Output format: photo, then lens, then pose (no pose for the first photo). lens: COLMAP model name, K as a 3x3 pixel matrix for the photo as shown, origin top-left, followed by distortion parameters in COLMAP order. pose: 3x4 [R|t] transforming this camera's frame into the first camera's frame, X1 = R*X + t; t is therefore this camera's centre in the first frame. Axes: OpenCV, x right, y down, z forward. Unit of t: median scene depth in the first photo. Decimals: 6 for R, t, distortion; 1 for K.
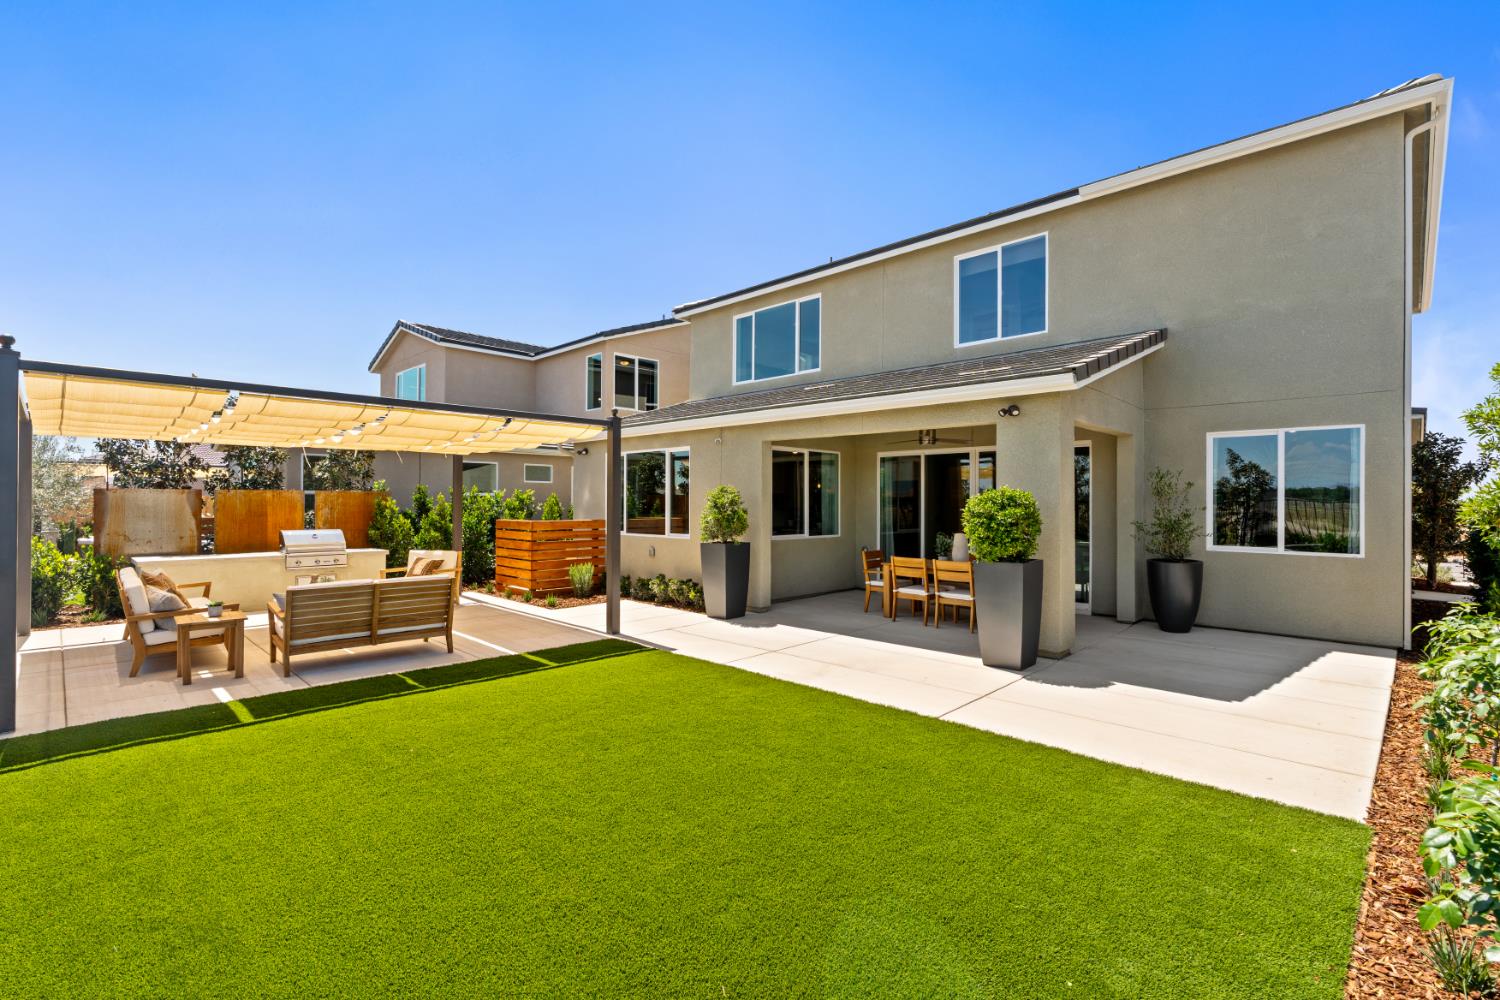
lens RADIAL K [[683.6, 0, 750.0], [0, 683.6, 500.0], [0, 0, 1]] dist [-0.004240, 0.000691]
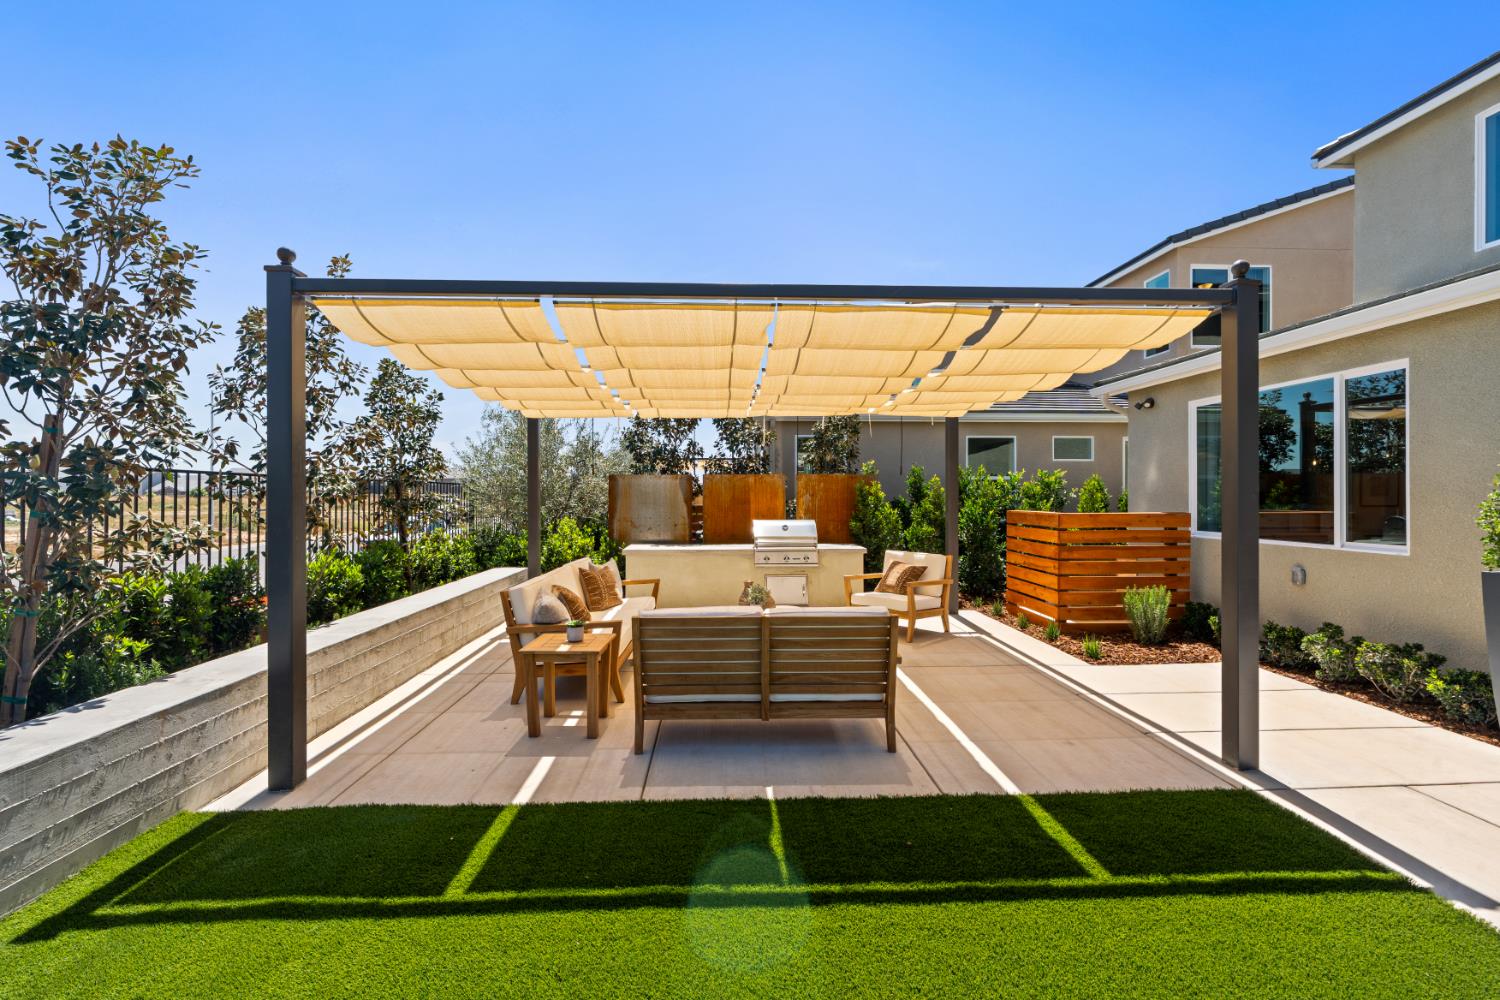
lens RADIAL K [[674.8, 0, 750.2], [0, 674.8, 494.5], [0, 0, 1]] dist [-0.001199, -0.000165]
pose [[0.729479, -0.004796, -0.683986, -0.106424], [0.006291, 0.999980, -0.000302, 0.012713], [0.683974, -0.004083, 0.729495, 0.371852]]
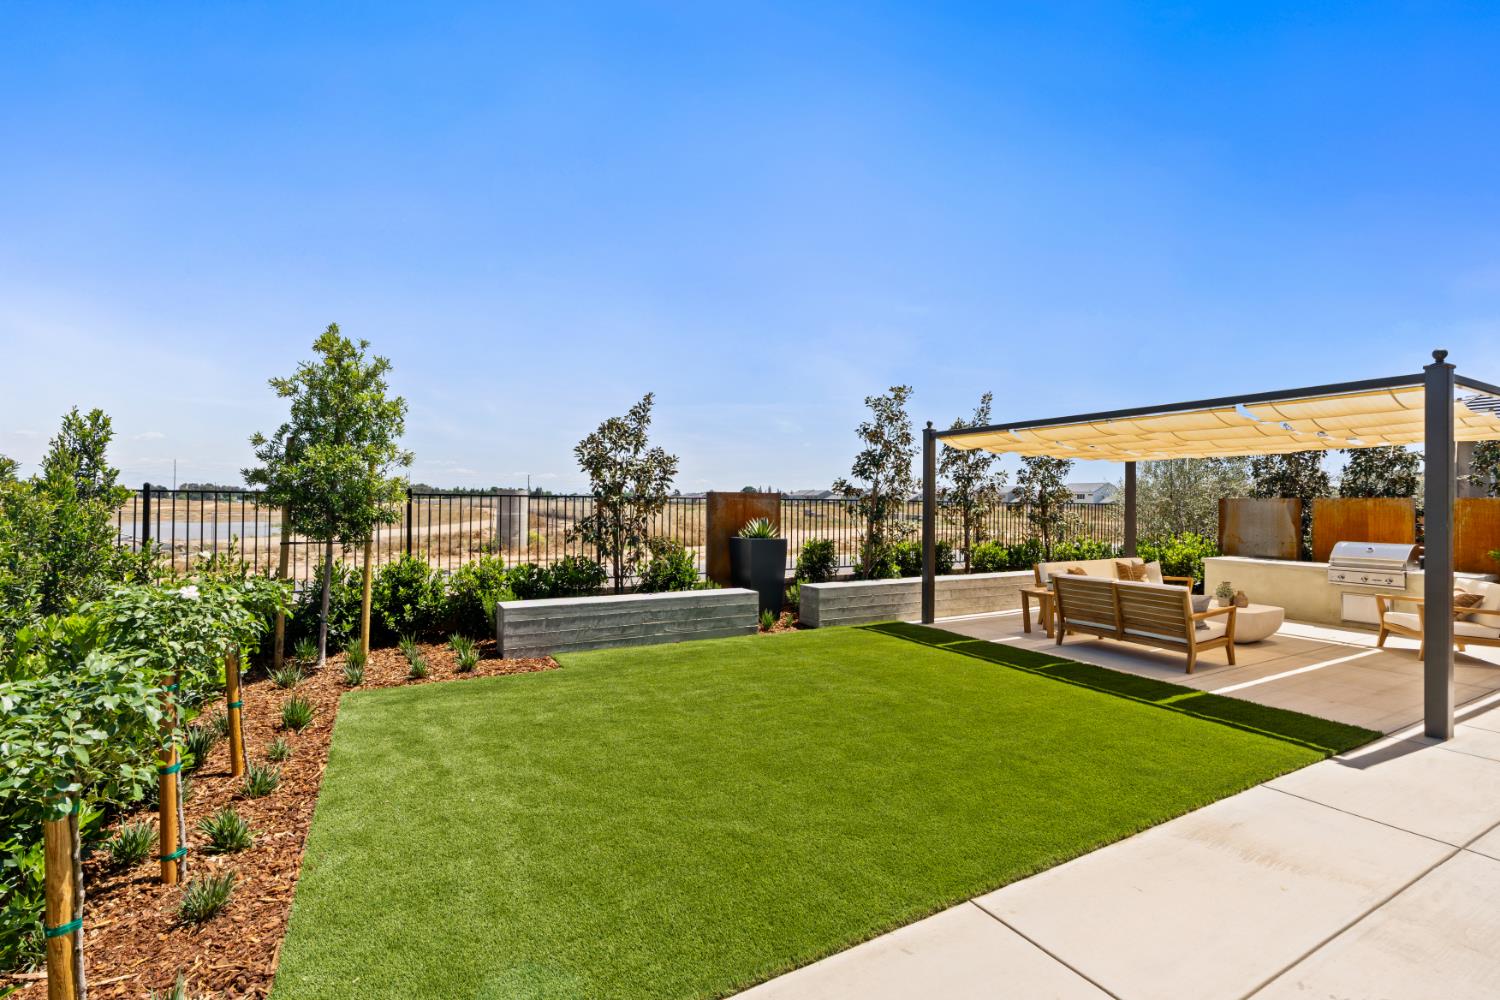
lens RADIAL K [[671.3, 0, 750.8], [0, 671.3, 494.4], [0, 0, 1]] dist [-0.002510, 0.000808]
pose [[-0.285848, -0.019043, -0.958086, 0.412961], [-0.008623, 0.999813, -0.017299, 0.003452], [0.958236, 0.003317, -0.285959, 0.486290]]
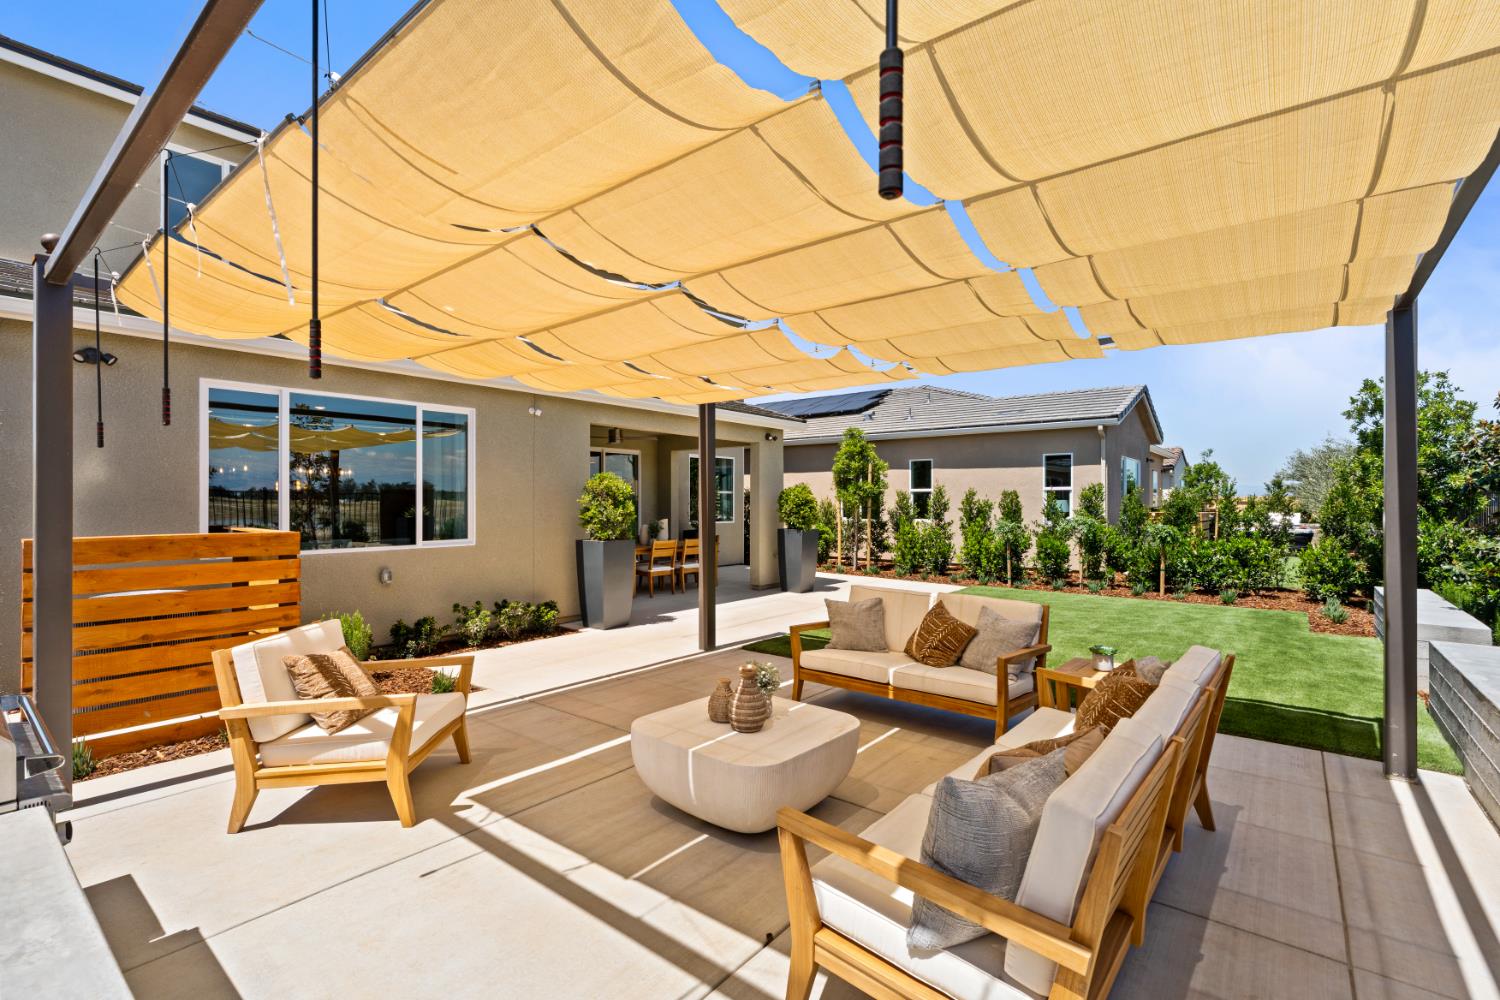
lens RADIAL K [[674.8, 0, 750.2], [0, 674.8, 494.5], [0, 0, 1]] dist [-0.001199, -0.000165]
pose [[-0.096914, 0.007645, 0.995263, -0.816995], [-0.004036, 0.999959, -0.008074, 0.011614], [-0.995285, -0.004799, -0.096879, 0.827886]]
